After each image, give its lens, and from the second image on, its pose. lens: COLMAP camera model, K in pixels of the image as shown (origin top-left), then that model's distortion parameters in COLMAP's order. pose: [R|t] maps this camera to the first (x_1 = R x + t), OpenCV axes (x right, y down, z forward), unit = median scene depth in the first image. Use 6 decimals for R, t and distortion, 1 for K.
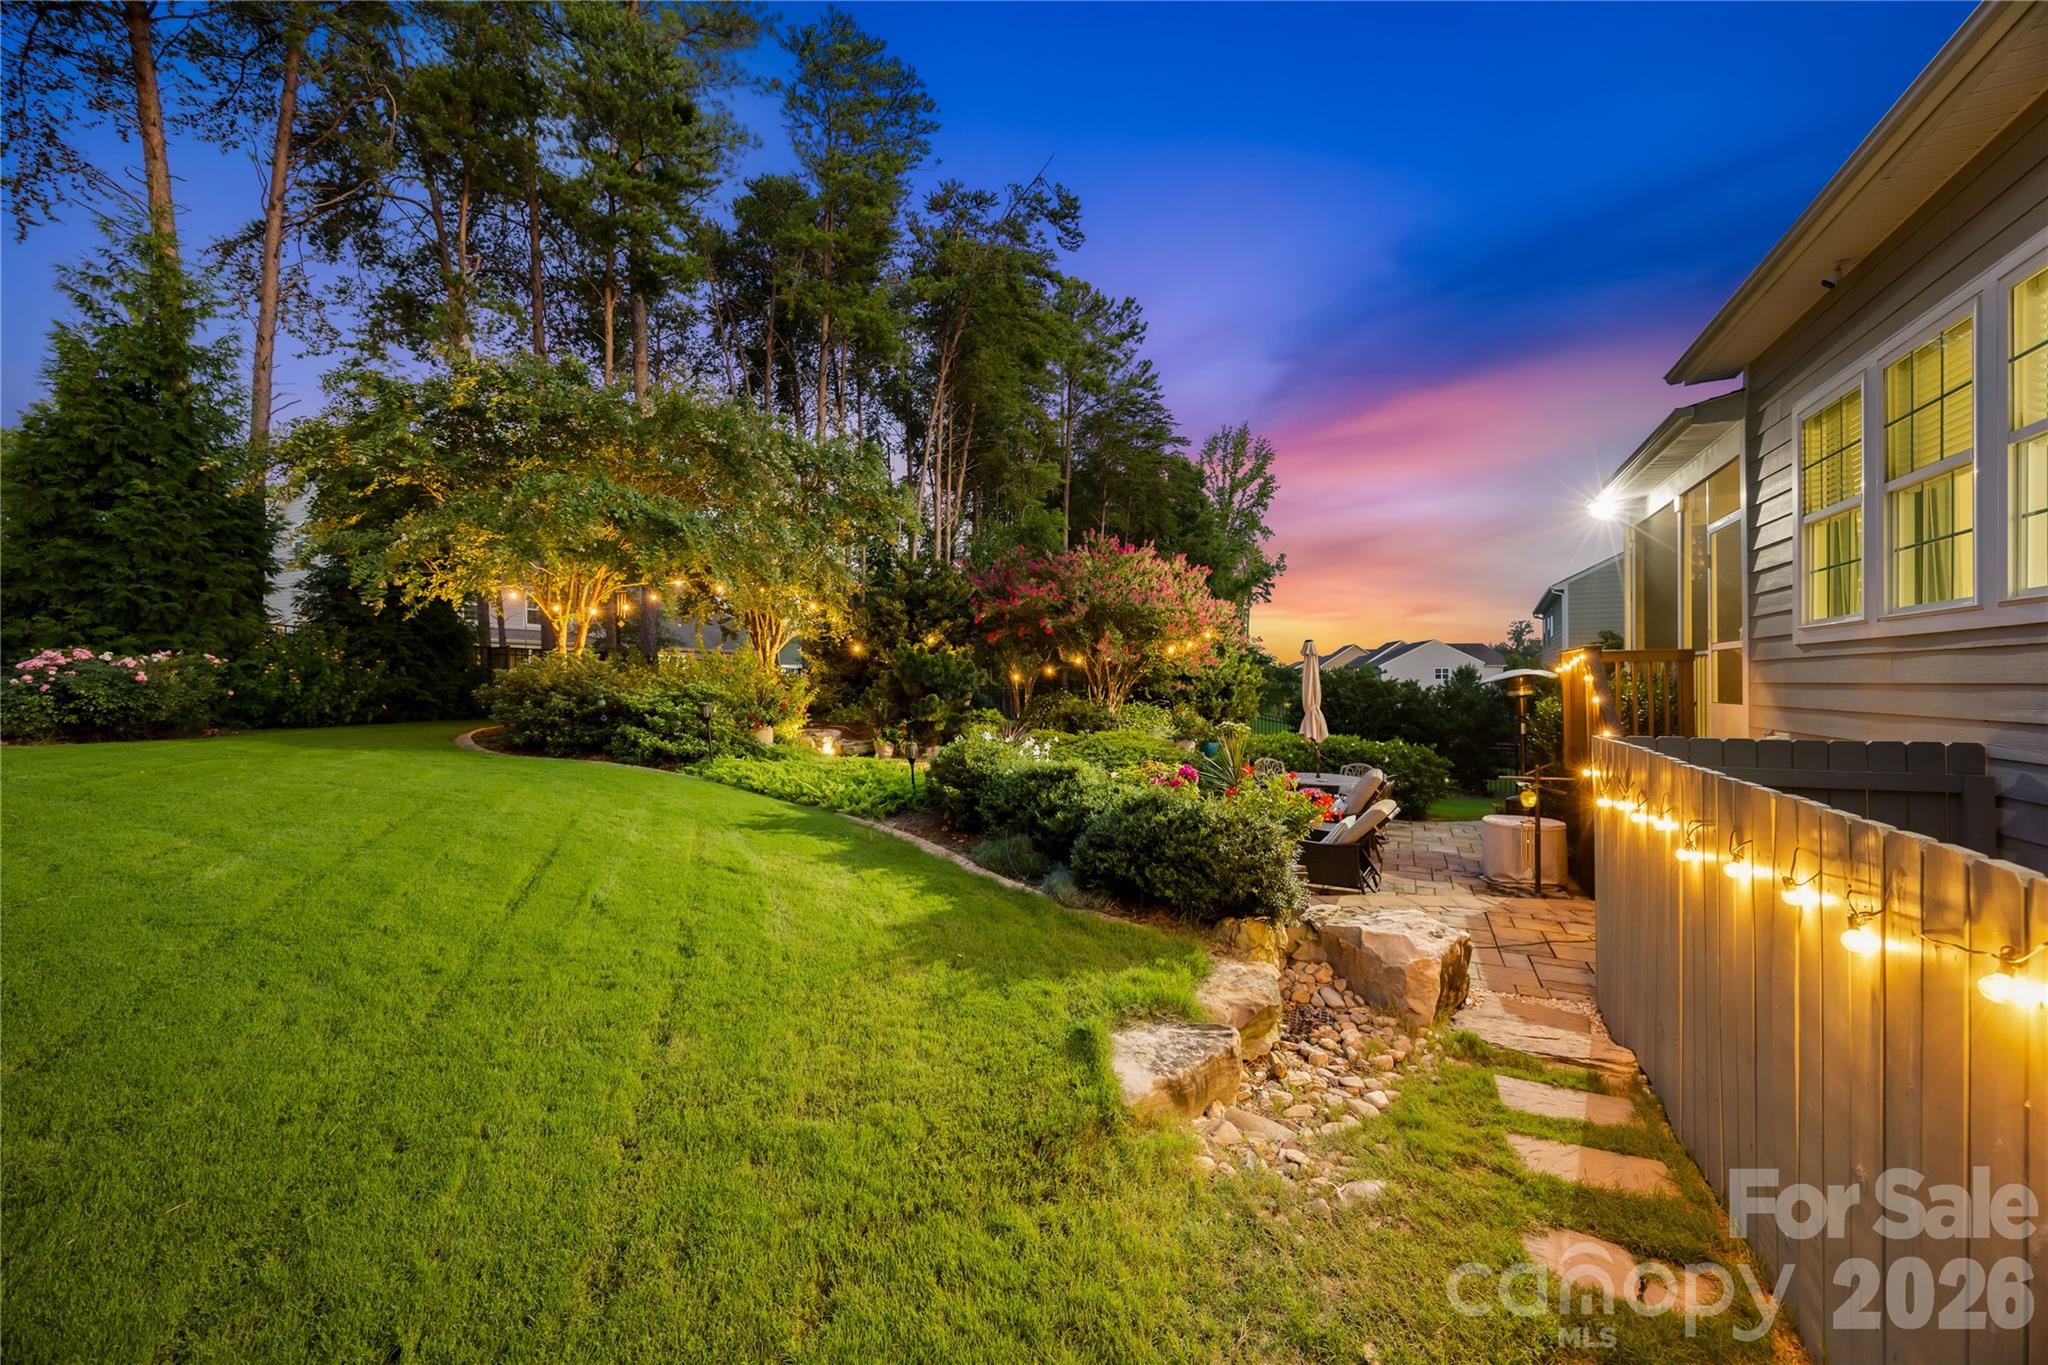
lens RADIAL K [[810.3, 0, 1024.0], [0, 810.3, 682.5], [0, 0, 1]] dist [0.000729, 0.000078]
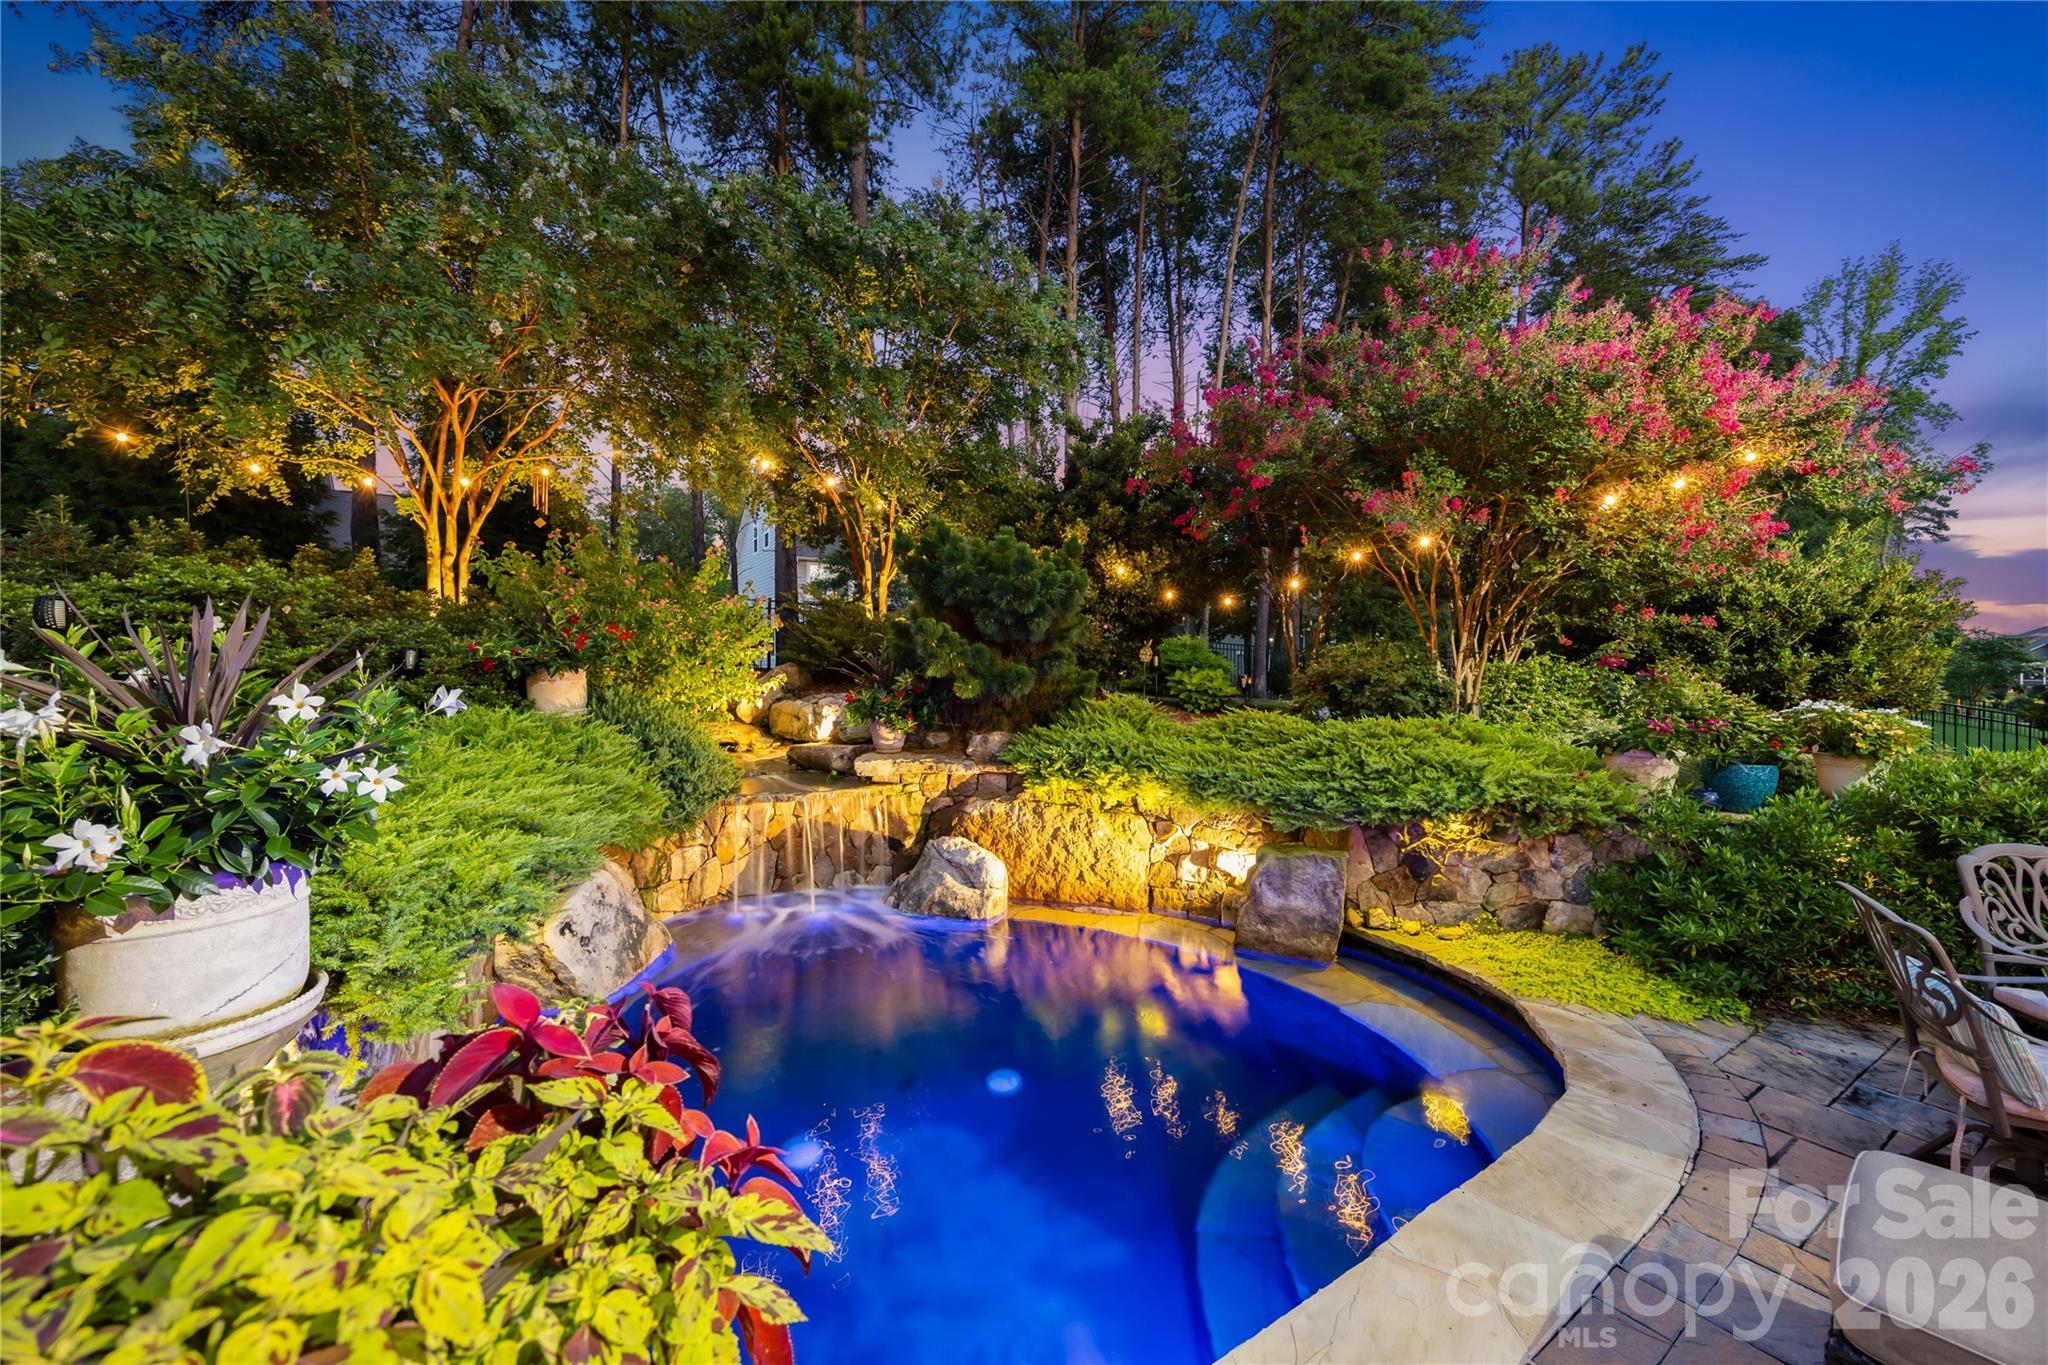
lens RADIAL K [[777.3, 0, 1023.1], [0, 777.3, 660.0], [0, 0, 1]] dist [-0.000213, 0.000008]
pose [[0.840287, 0.008207, -0.542080, 0.123009], [-0.012240, 0.999918, -0.003835, 0.029379], [0.542004, 0.009857, 0.840318, 0.462571]]
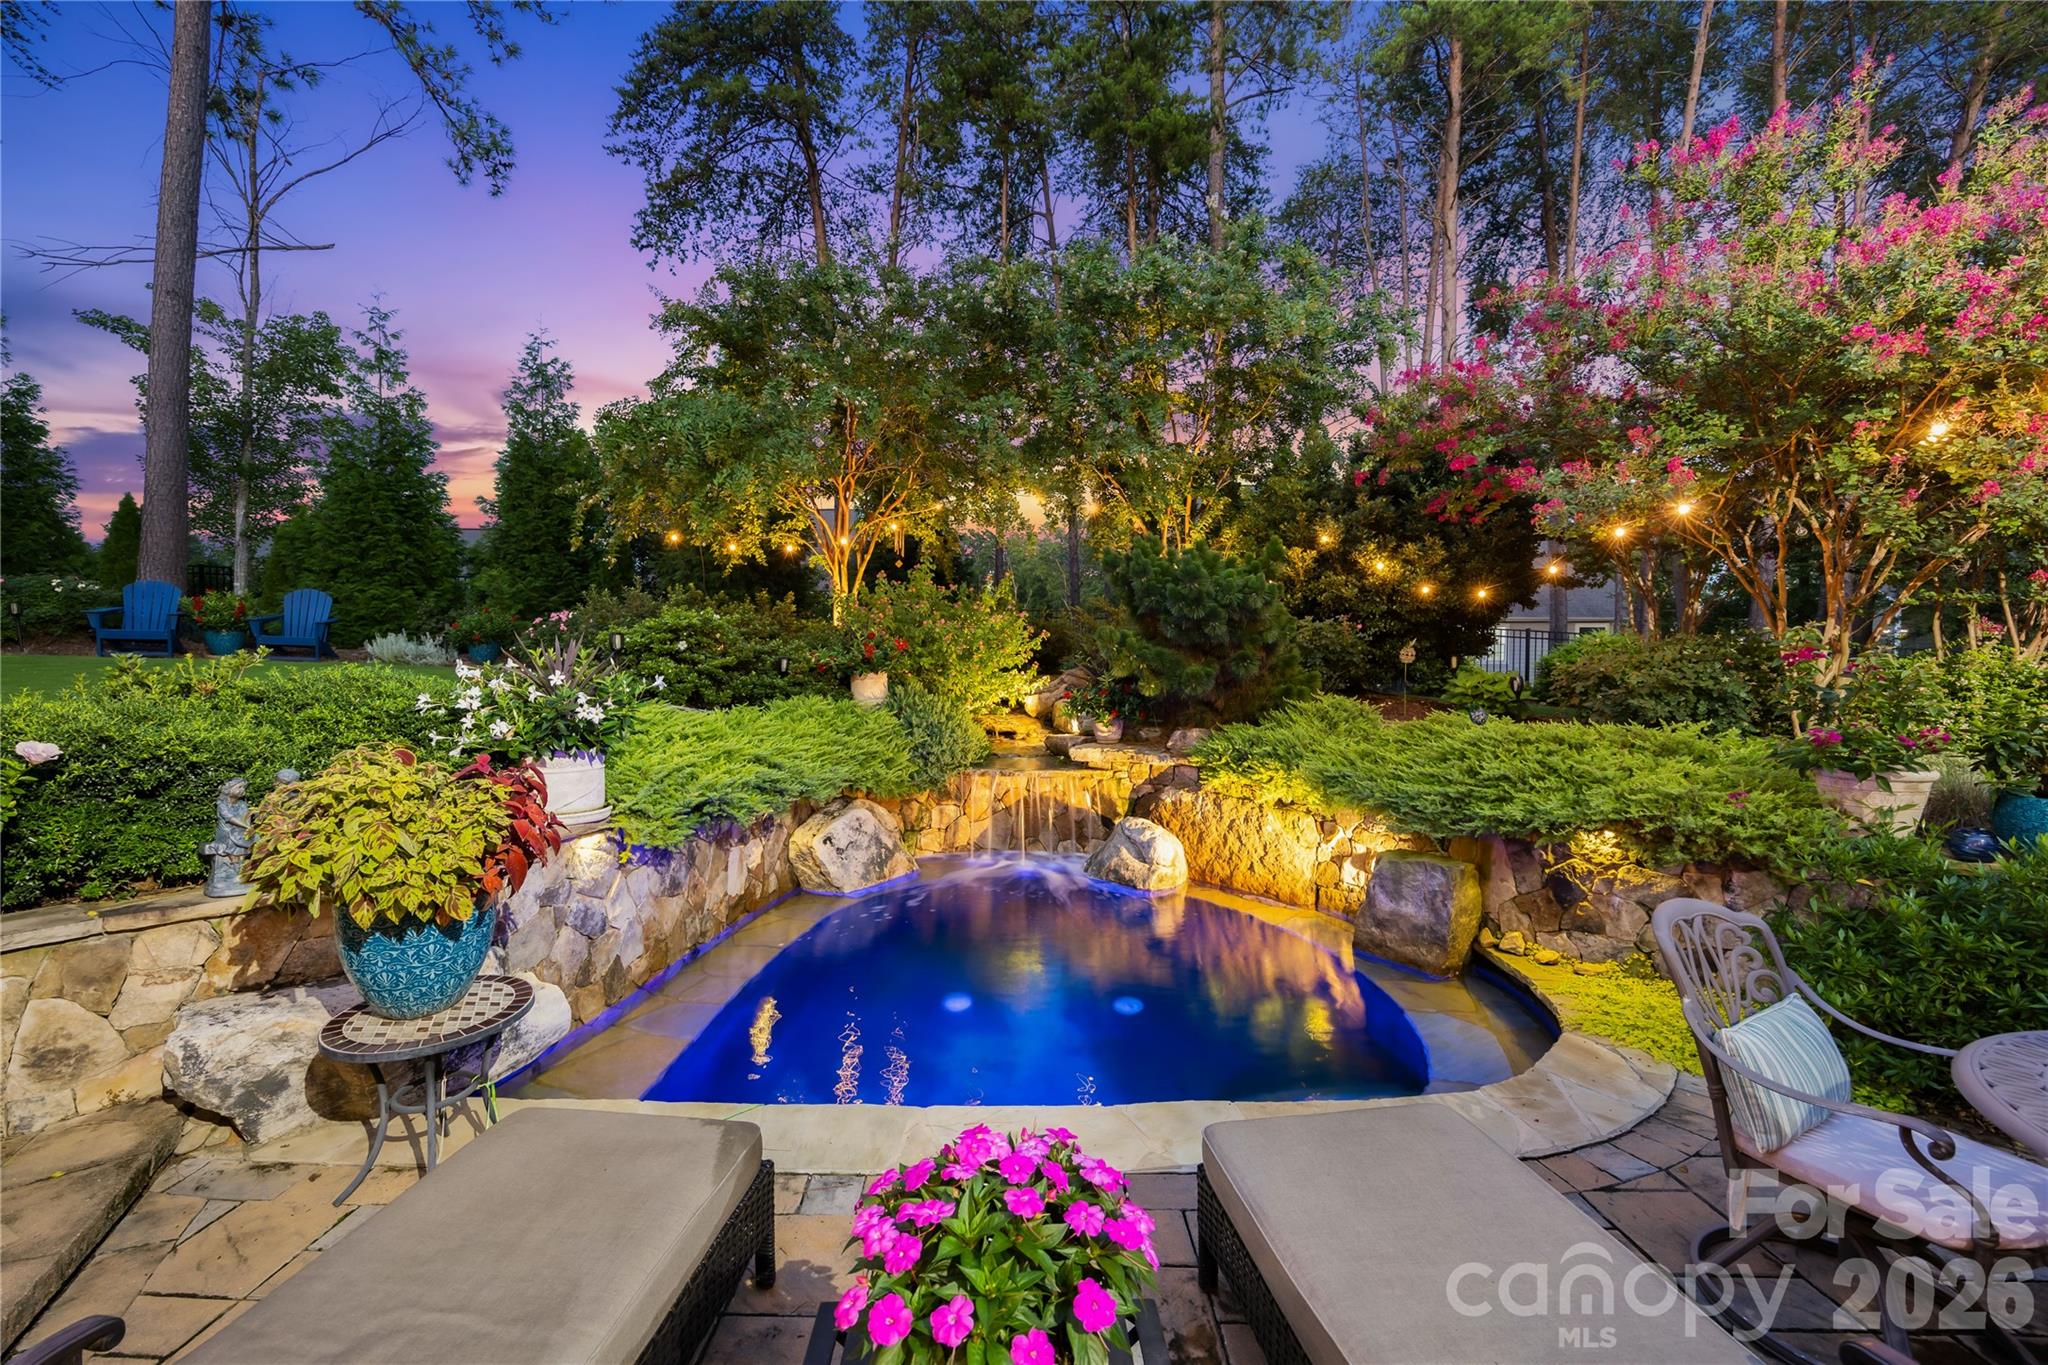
lens RADIAL K [[810.3, 0, 1024.0], [0, 810.3, 682.5], [0, 0, 1]] dist [0.000729, 0.000078]
pose [[0.410875, 0.020685, -0.911457, 0.246380], [-0.004725, 0.999777, 0.020560, 0.030447], [0.911679, -0.004141, 0.410881, 0.511547]]
